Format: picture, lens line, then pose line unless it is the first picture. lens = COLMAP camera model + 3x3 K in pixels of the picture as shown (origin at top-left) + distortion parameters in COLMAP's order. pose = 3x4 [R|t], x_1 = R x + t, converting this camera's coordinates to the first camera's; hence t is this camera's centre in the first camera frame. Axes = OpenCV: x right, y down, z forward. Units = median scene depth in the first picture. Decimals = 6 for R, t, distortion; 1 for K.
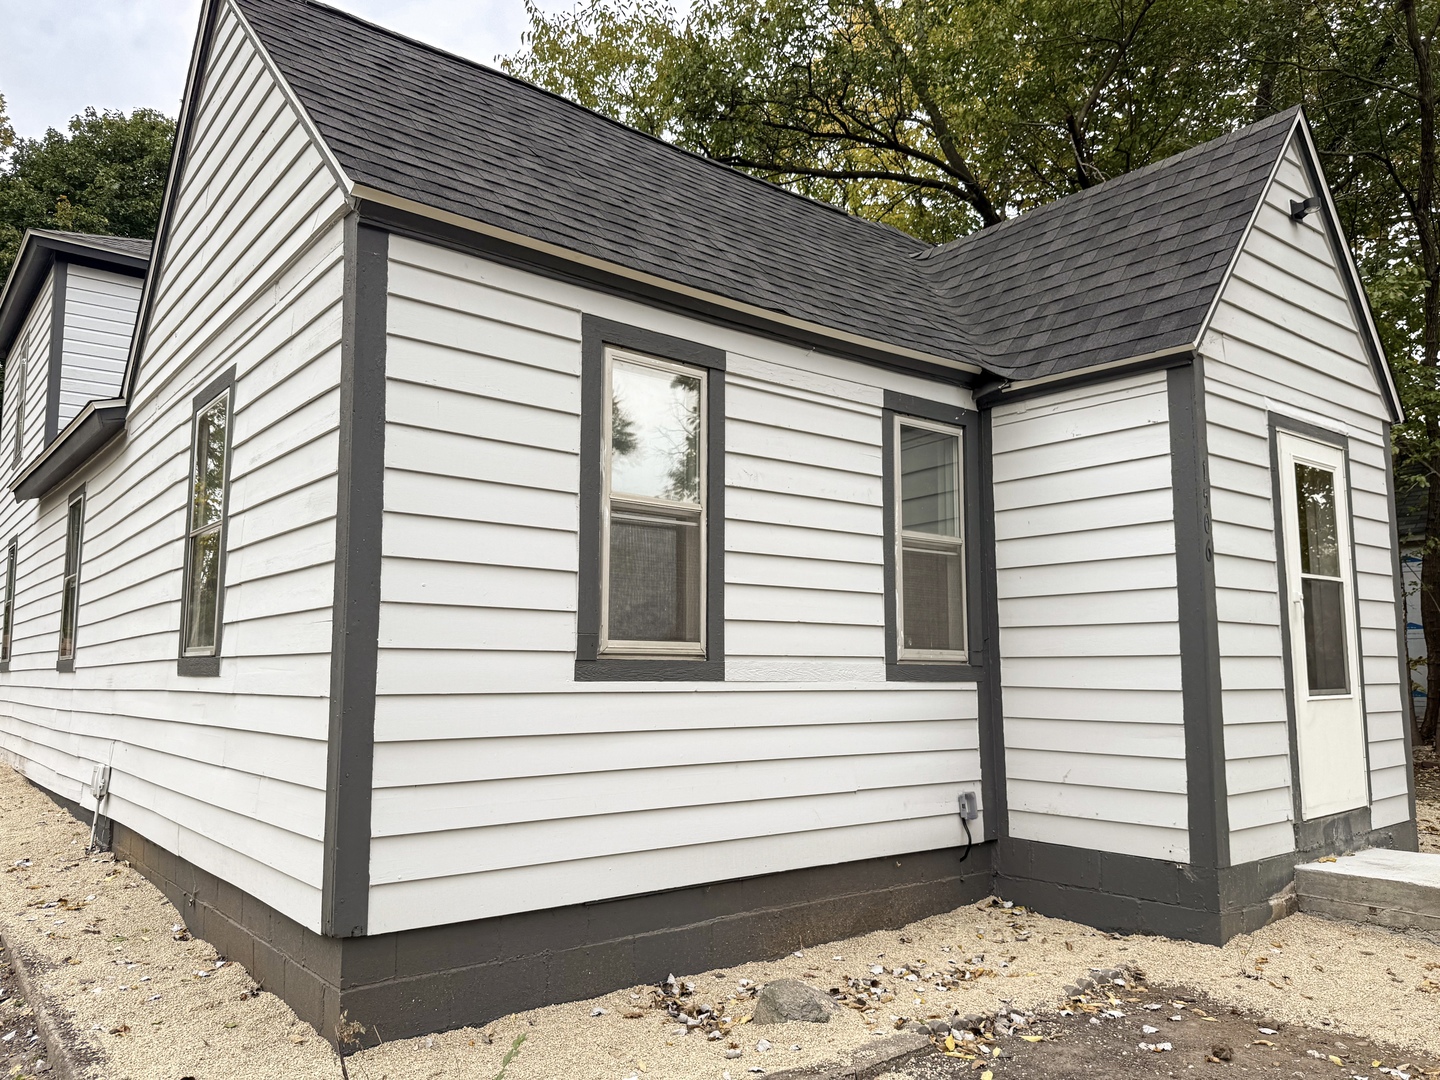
lens RADIAL K [[1066.4, 0, 720.7], [0, 1066.4, 550.3], [0, 0, 1]] dist [0.170970, -0.333026]
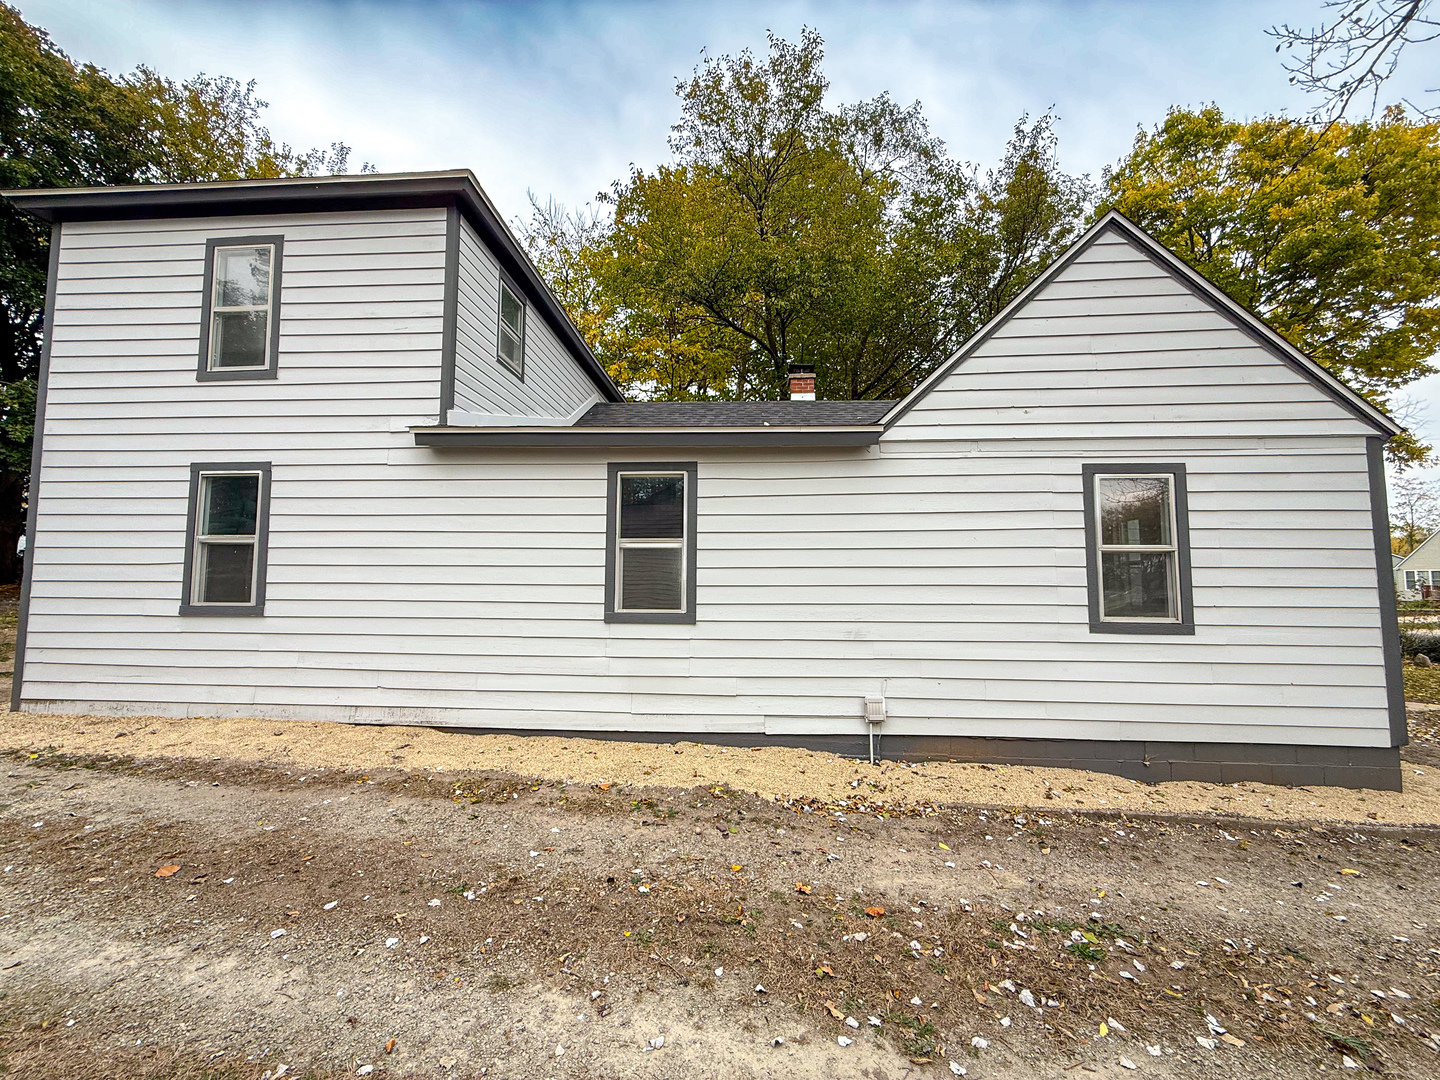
lens RADIAL K [[581.5, 0, 723.1], [0, 581.5, 572.1], [0, 0, 1]] dist [-0.000962, -0.000028]
pose [[0.678165, 0.069714, 0.731596, -1.537639], [-0.098073, 0.995171, -0.003920, 0.081404], [-0.728337, -0.069092, 0.681727, 0.817706]]
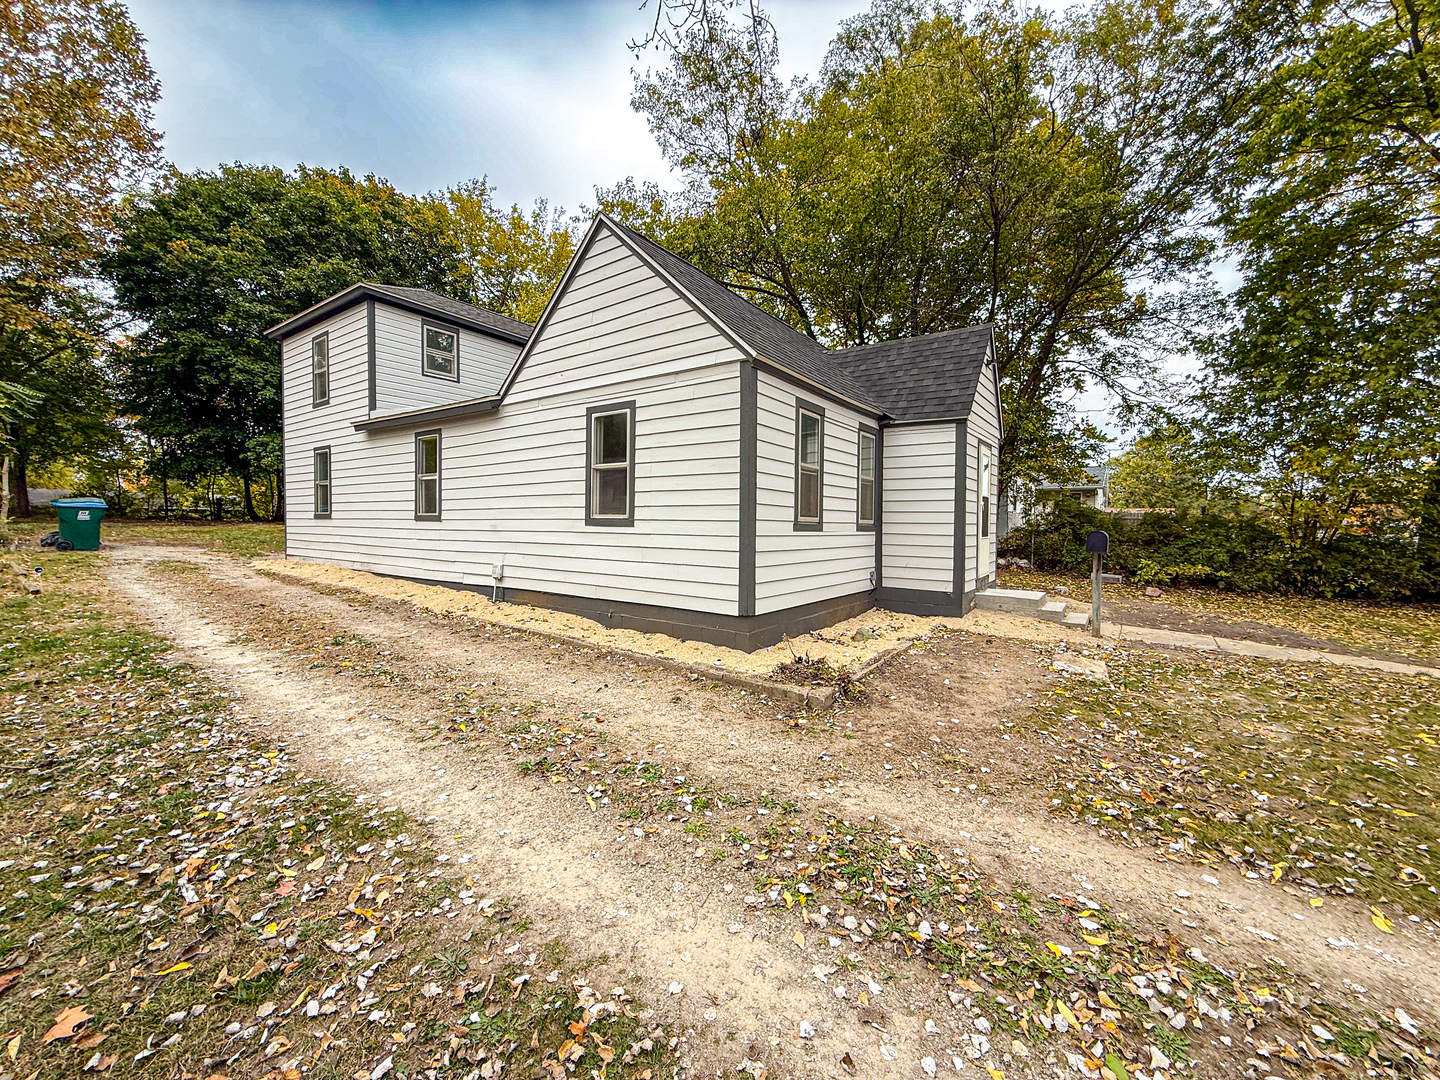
lens RADIAL K [[584.3, 0, 712.1], [0, 584.3, 533.6], [0, 0, 1]] dist [-0.000362, -0.000082]
pose [[0.965192, 0.007540, 0.261432, -0.572032], [-0.042341, 0.990903, 0.127741, -0.045617], [-0.258090, -0.134364, 0.956732, -0.316980]]
